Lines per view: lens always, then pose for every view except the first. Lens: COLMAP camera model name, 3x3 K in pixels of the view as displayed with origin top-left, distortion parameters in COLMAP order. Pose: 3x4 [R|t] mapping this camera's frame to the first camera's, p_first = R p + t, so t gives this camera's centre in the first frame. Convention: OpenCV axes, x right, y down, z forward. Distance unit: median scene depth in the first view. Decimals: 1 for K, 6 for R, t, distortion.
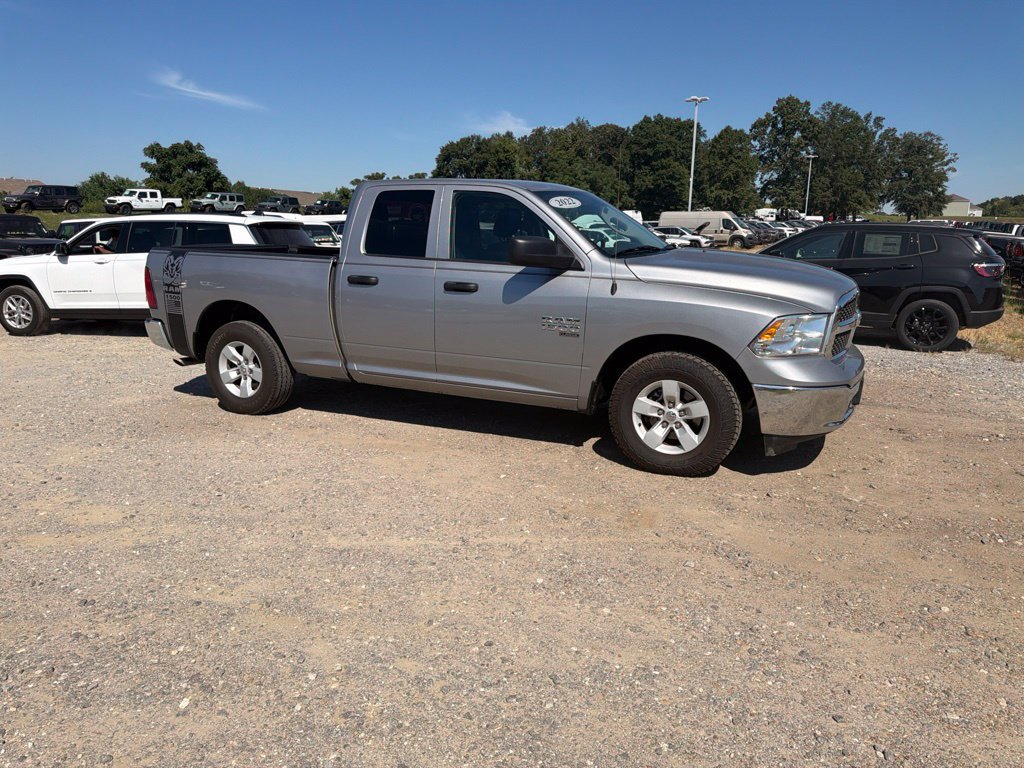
lens RADIAL K [[724.0, 0, 507.4], [0, 724.0, 392.4], [0, 0, 1]] dist [0.039516, -0.049748]
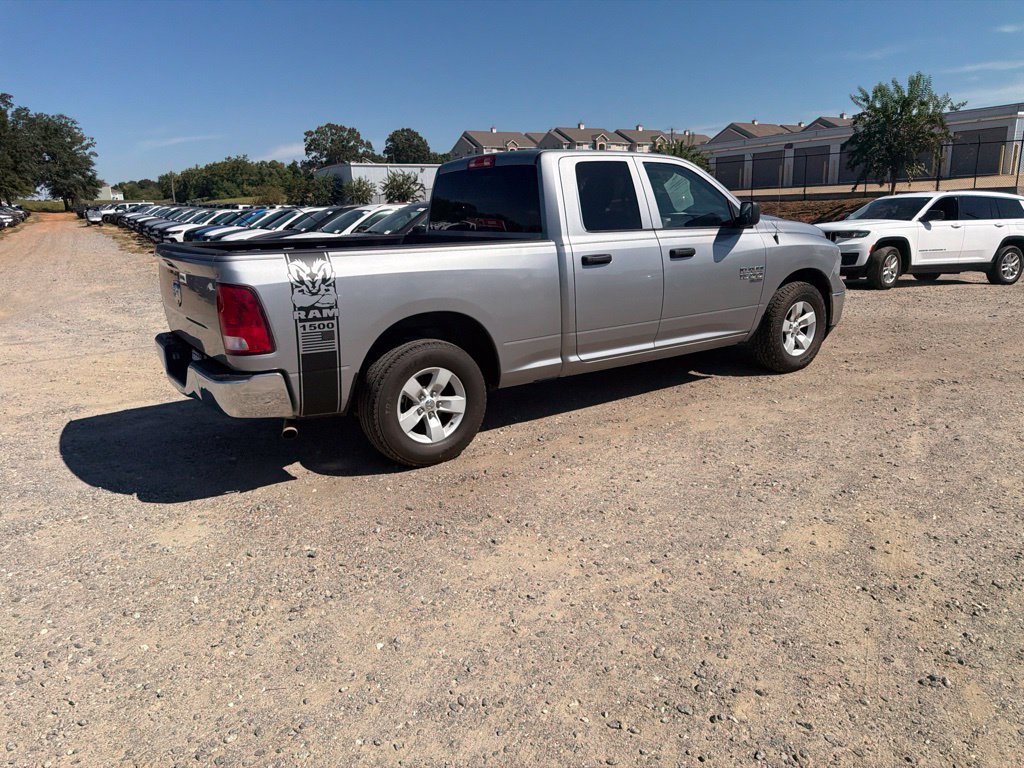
lens RADIAL K [[720.2, 0, 508.9], [0, 720.2, 398.2], [0, 0, 1]] dist [0.038475, -0.042820]
pose [[0.492955, -0.248916, 0.833689, -0.100525], [0.225363, 0.962030, 0.153979, -0.014305], [-0.840362, 0.111977, 0.530333, 0.059499]]
